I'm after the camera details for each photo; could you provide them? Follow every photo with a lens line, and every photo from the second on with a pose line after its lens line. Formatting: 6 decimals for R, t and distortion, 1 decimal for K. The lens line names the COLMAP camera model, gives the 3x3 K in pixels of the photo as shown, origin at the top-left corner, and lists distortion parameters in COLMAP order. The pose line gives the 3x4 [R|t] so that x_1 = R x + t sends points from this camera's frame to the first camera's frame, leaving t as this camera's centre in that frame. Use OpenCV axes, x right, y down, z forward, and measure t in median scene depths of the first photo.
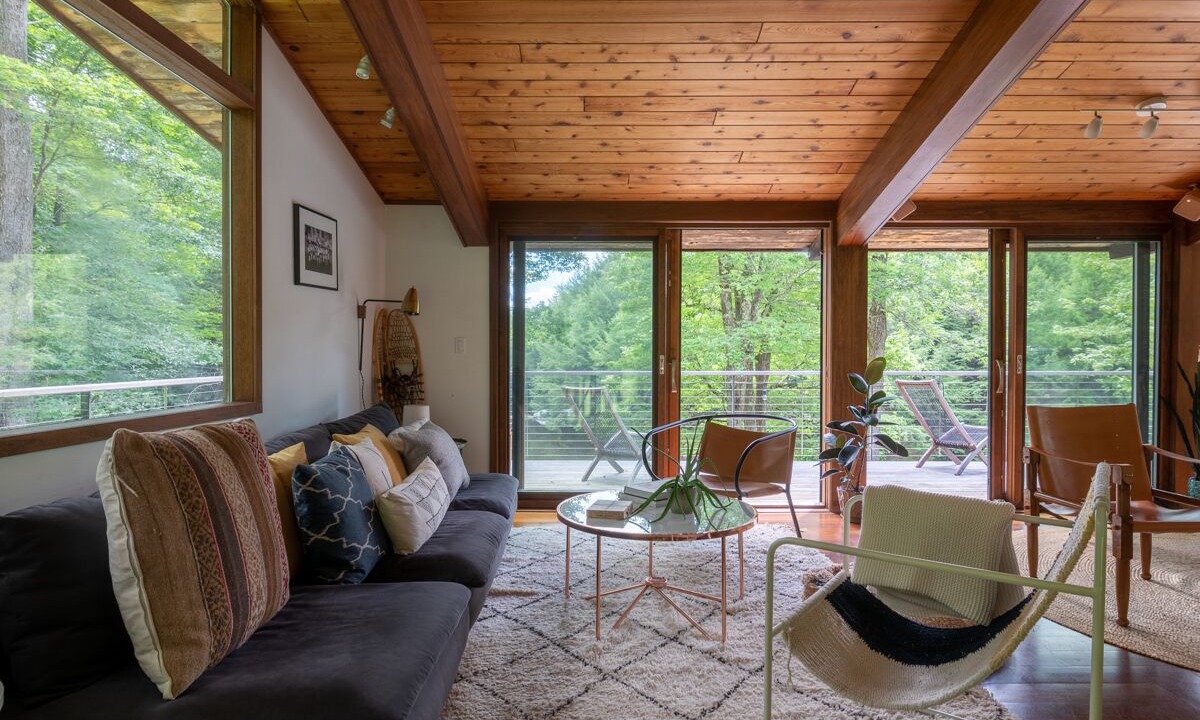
lens RADIAL K [[722.3, 0, 600.0], [0, 722.3, 360.0], [0, 0, 1]] dist [-0.001755, -0.000255]
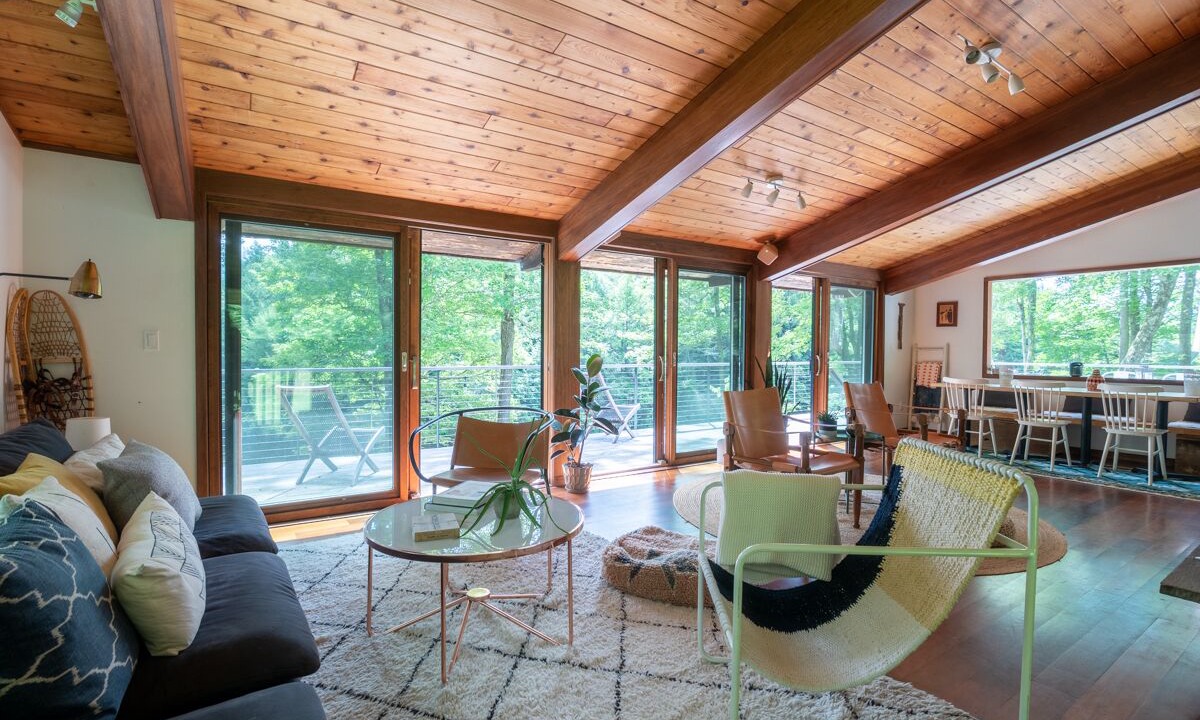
lens RADIAL K [[562.2, 0, 600.0], [0, 562.2, 360.0], [0, 0, 1]] dist [-0.015948, -0.000356]
pose [[0.824958, -0.006332, 0.565159, -0.144310], [0.002135, 0.999965, 0.008088, -0.001744], [-0.565191, -0.005466, 0.824942, 0.225326]]
